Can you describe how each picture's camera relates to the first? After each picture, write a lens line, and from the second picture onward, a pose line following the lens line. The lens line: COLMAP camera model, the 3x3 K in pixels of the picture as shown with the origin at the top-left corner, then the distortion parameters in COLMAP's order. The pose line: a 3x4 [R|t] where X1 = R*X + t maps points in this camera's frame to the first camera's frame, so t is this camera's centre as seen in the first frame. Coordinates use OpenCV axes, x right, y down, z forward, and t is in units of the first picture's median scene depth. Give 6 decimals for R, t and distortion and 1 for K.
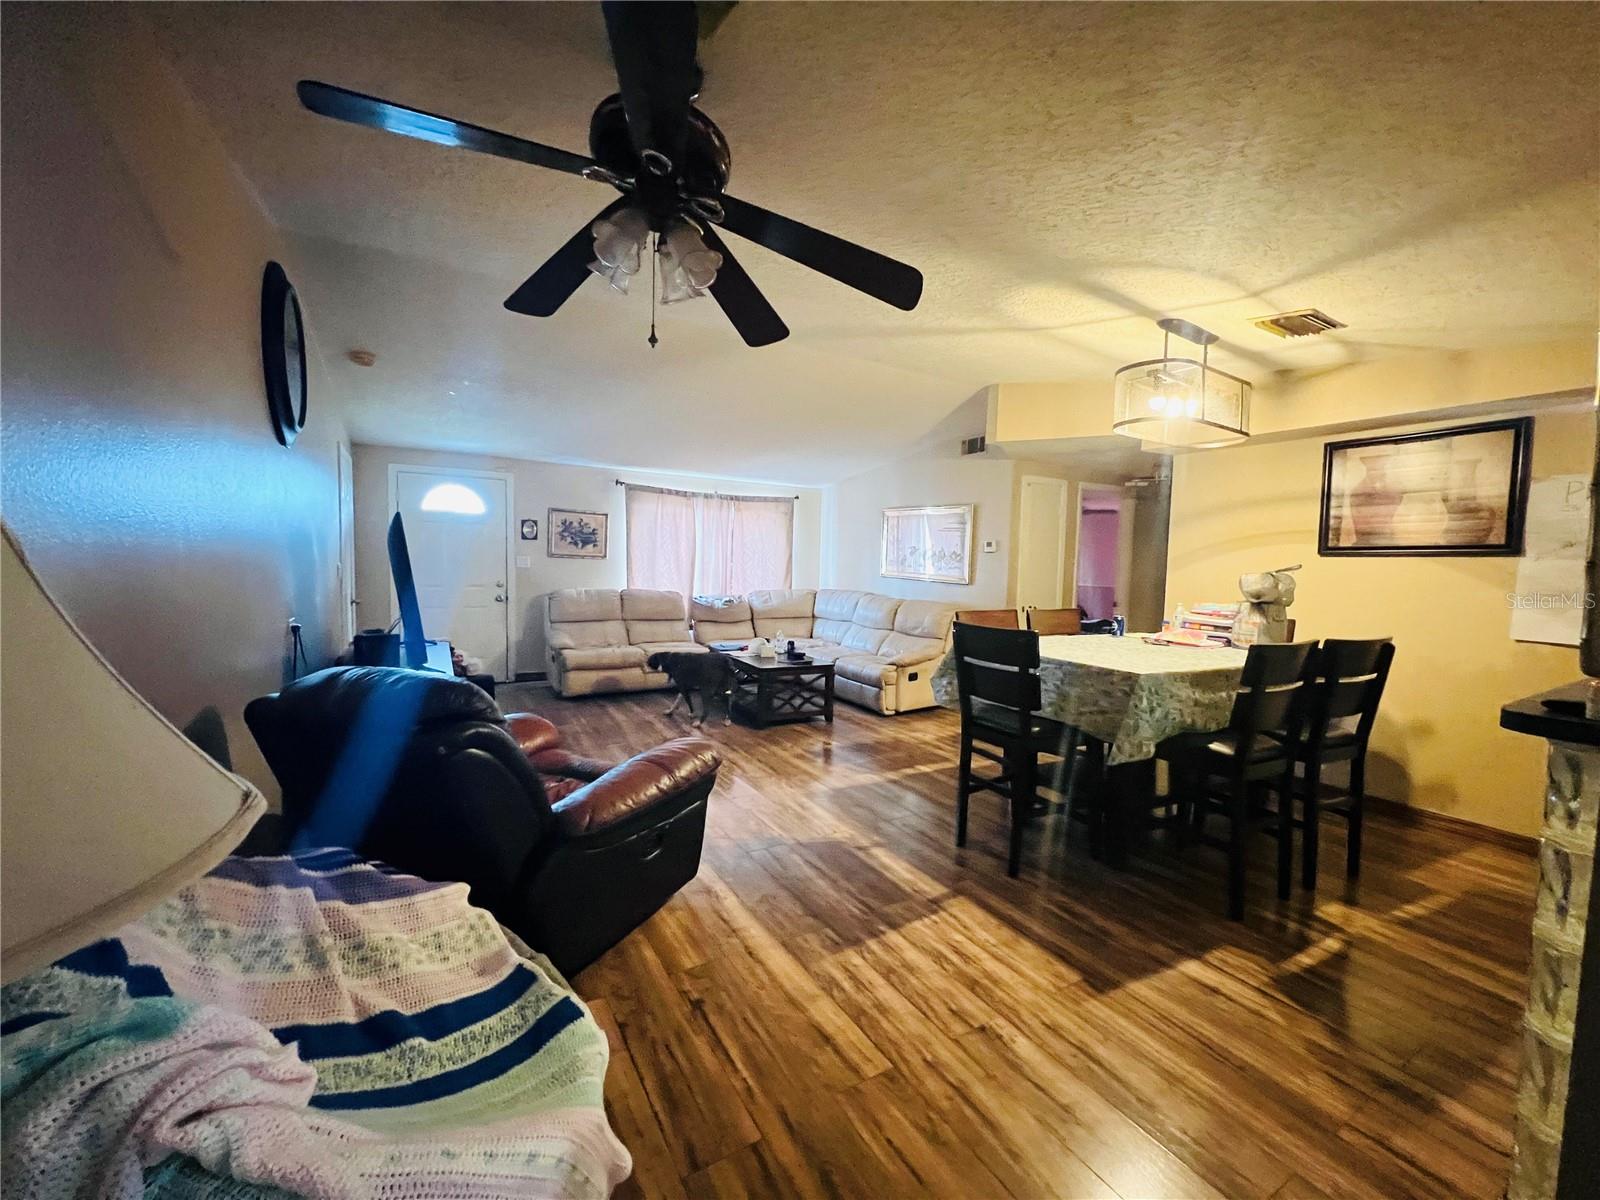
lens RADIAL K [[638.3, 0, 813.2], [0, 638.3, 593.1], [0, 0, 1]] dist [-0.000246, -0.000565]
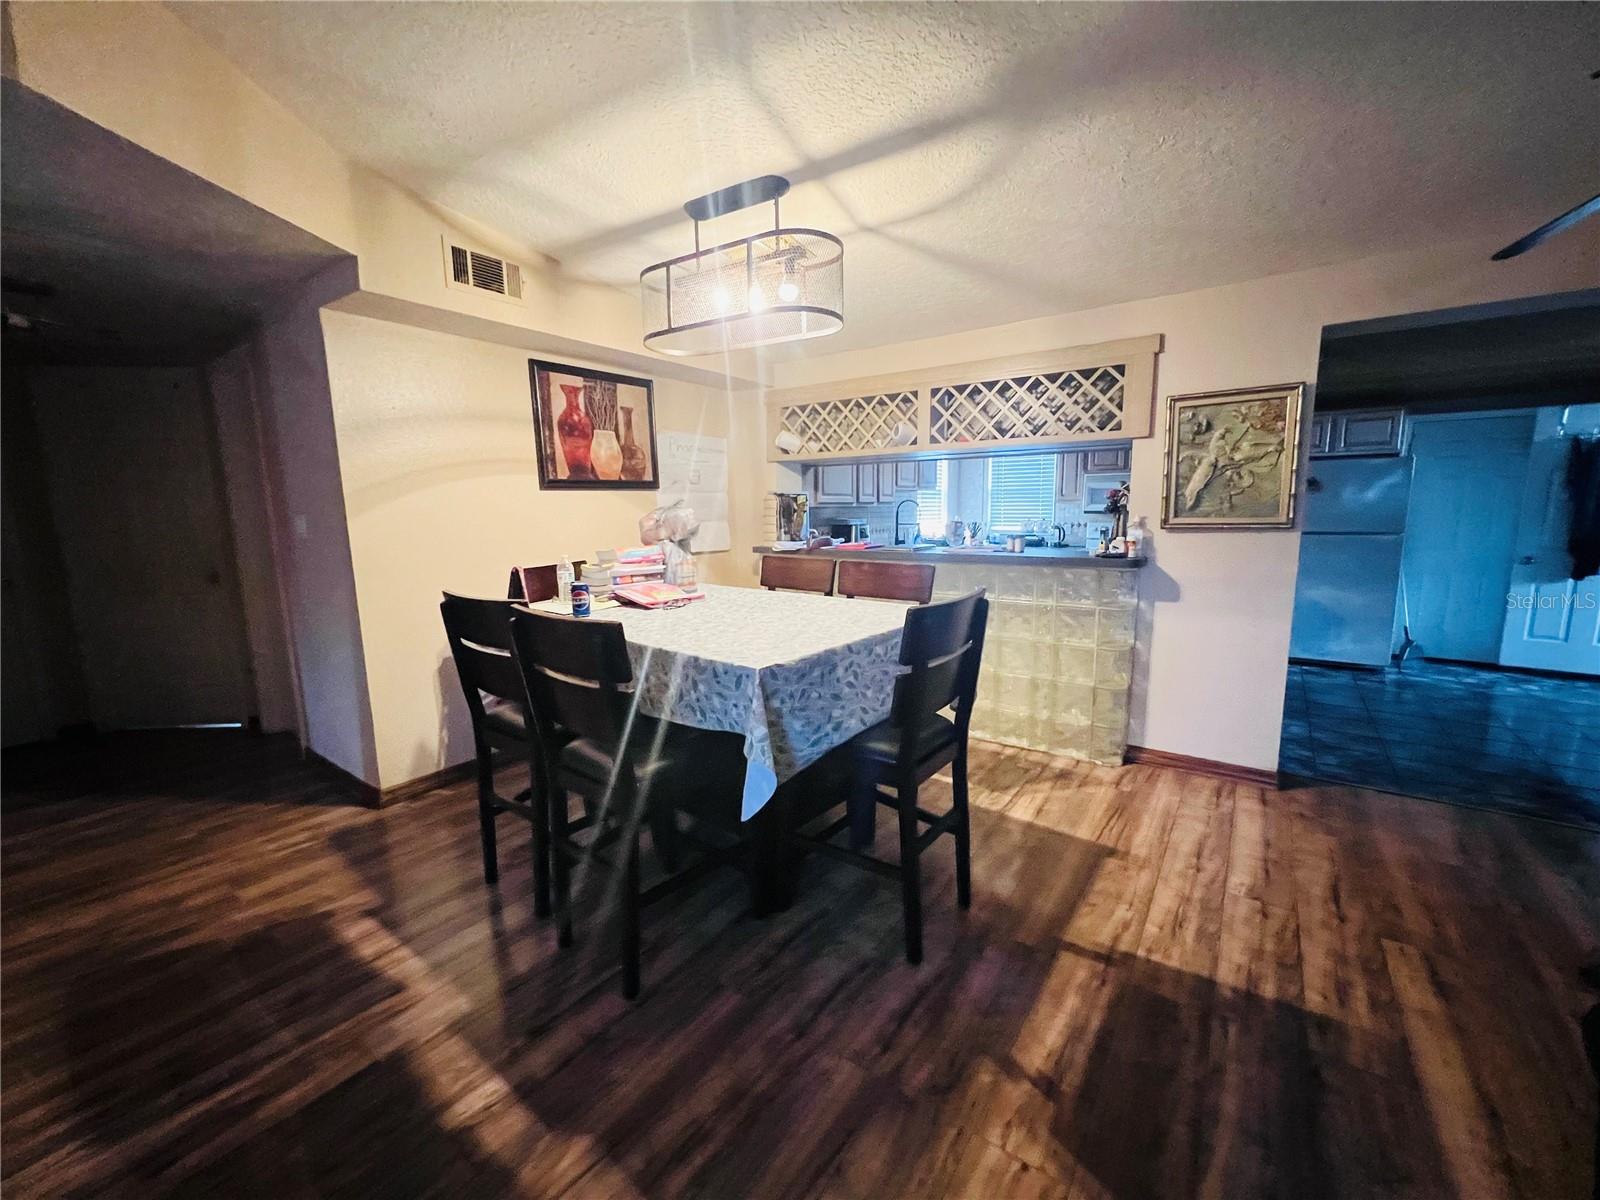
lens RADIAL K [[638.3, 0, 807.8], [0, 638.3, 602.5], [0, 0, 1]] dist [-0.000246, -0.000565]
pose [[-0.386511, -0.151728, 0.909719, -0.307706], [0.059731, 0.980186, 0.188858, -0.084483], [-0.920348, 0.127334, -0.369790, 1.667368]]
